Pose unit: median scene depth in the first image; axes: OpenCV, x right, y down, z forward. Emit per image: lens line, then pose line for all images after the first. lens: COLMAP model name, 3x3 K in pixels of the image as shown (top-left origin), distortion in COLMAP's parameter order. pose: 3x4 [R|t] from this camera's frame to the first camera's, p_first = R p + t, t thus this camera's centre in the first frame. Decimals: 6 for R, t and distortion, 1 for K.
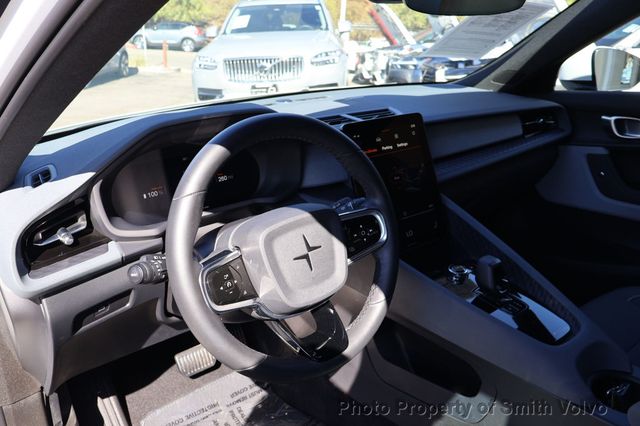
lens RADIAL K [[538.8, 0, 320.0], [0, 538.8, 213.0], [0, 0, 1]] dist [-0.002756, 0.000798]
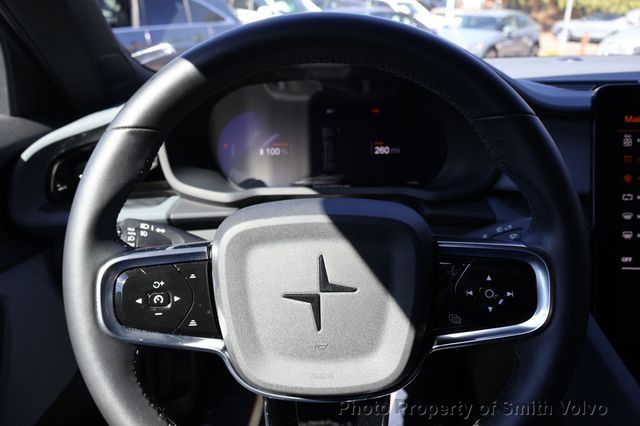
lens RADIAL K [[538.8, 0, 320.0], [0, 538.8, 213.0], [0, 0, 1]] dist [-0.002756, 0.000798]
pose [[0.739866, 0.229141, -0.632528, 0.245662], [-0.226672, 0.970140, 0.086308, -0.035805], [0.633418, 0.079520, 0.769713, 0.553437]]
